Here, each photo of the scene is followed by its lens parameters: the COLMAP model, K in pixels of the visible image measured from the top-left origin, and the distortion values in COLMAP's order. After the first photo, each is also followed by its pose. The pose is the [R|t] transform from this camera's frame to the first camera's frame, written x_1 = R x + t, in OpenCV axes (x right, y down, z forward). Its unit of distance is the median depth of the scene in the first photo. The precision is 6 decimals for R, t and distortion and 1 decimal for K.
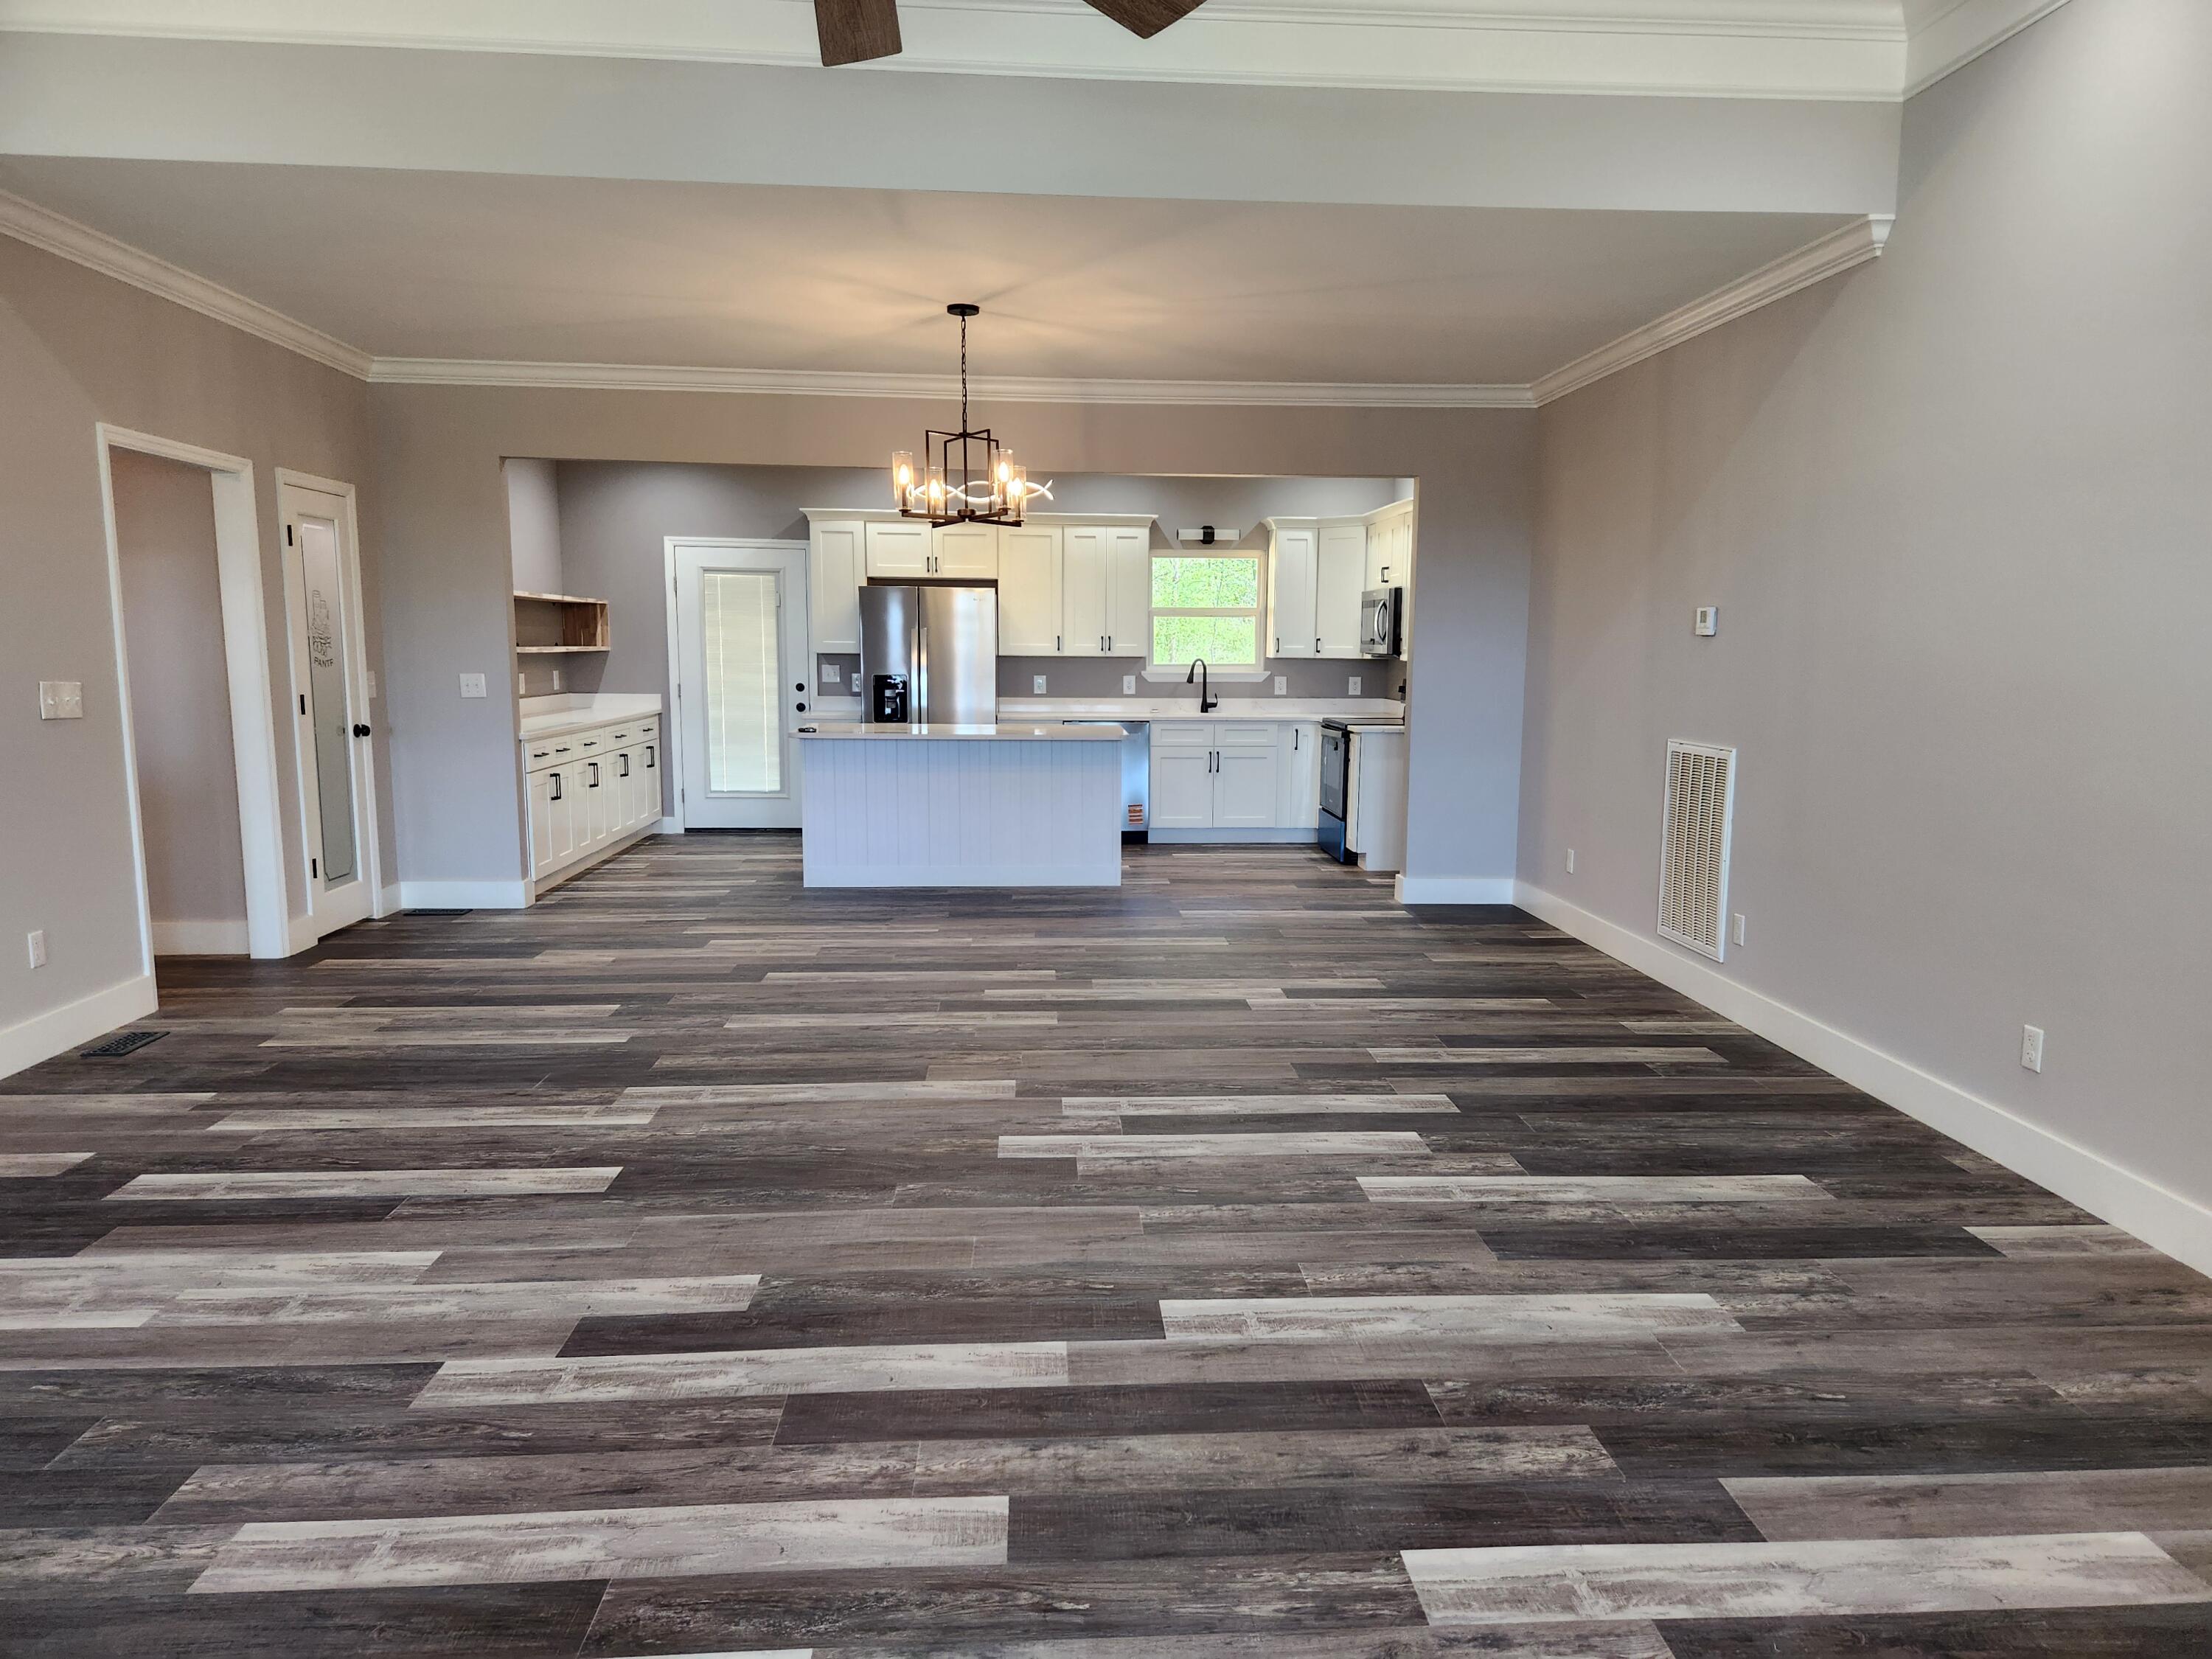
lens RADIAL K [[1492.3, 0, 1122.1], [0, 1492.3, 840.8], [0, 0, 1]] dist [0.089526, -0.075488]
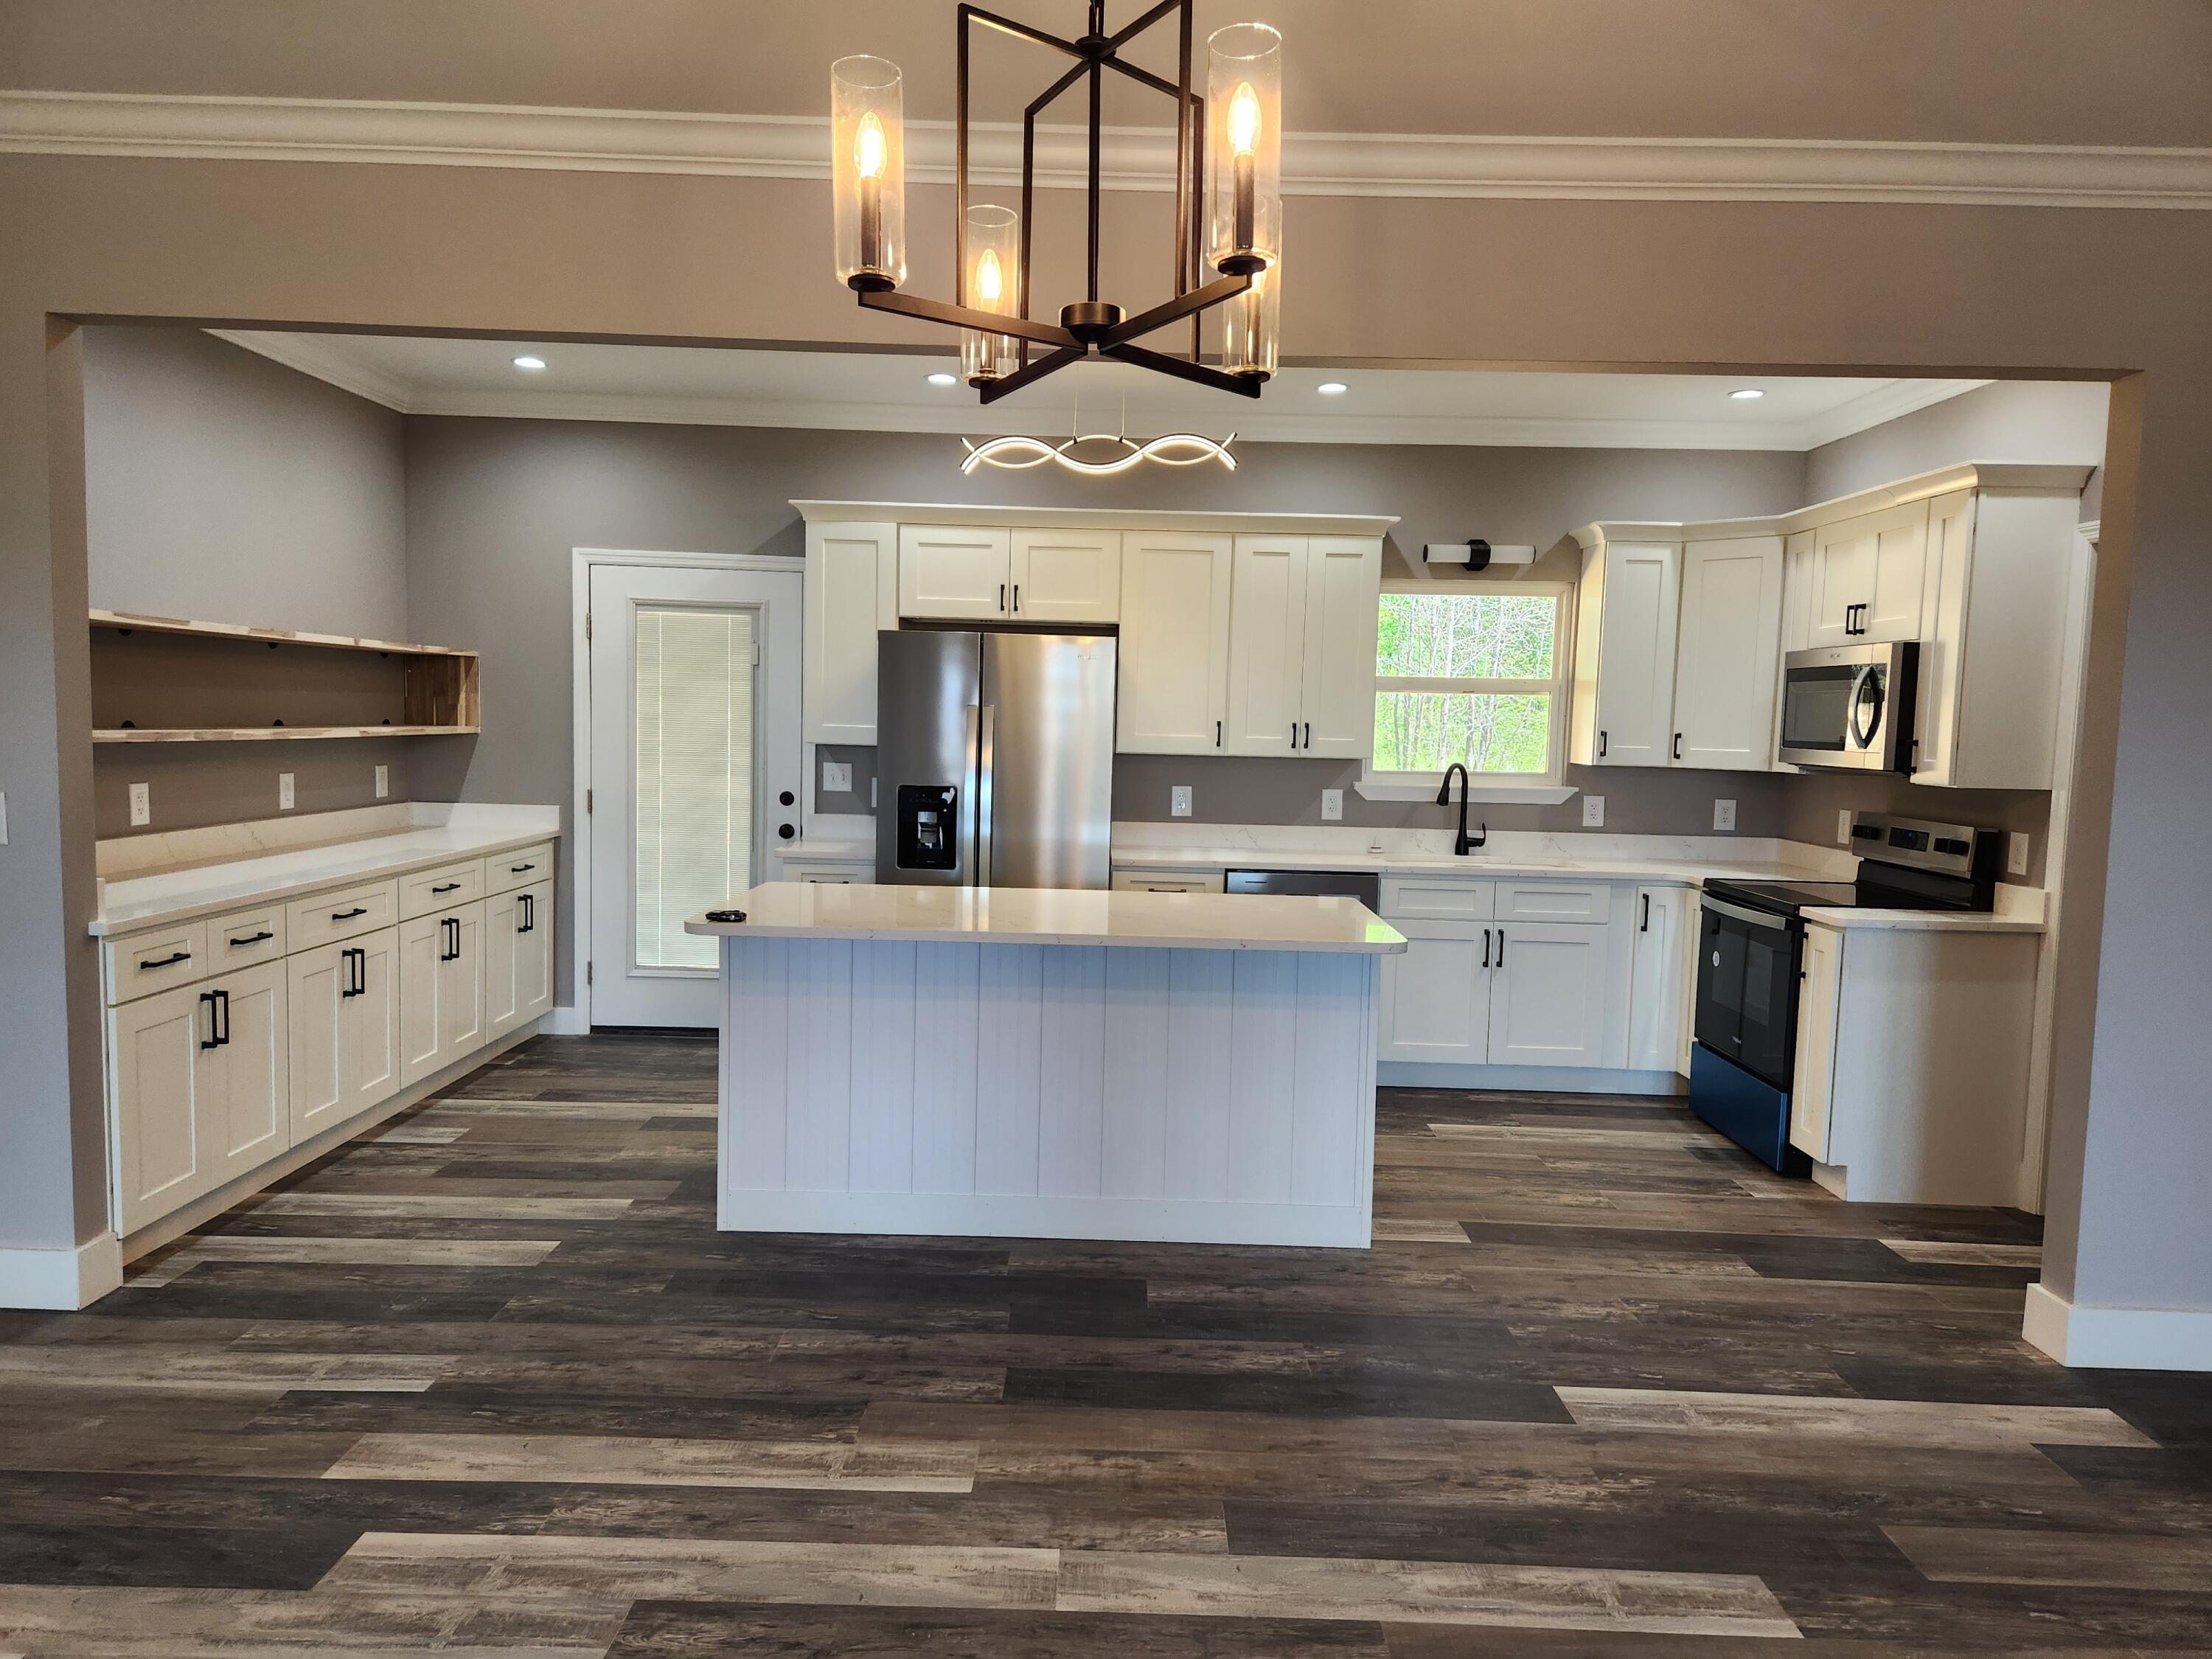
lens RADIAL K [[1492.3, 0, 1101.6], [0, 1492.3, 826.8], [0, 0, 1]] dist [0.089526, -0.075488]
pose [[0.996848, 0.023878, -0.075658, -0.042998], [-0.028235, 0.997972, -0.057054, -0.060941], [0.074143, 0.059010, 0.995500, 0.414371]]
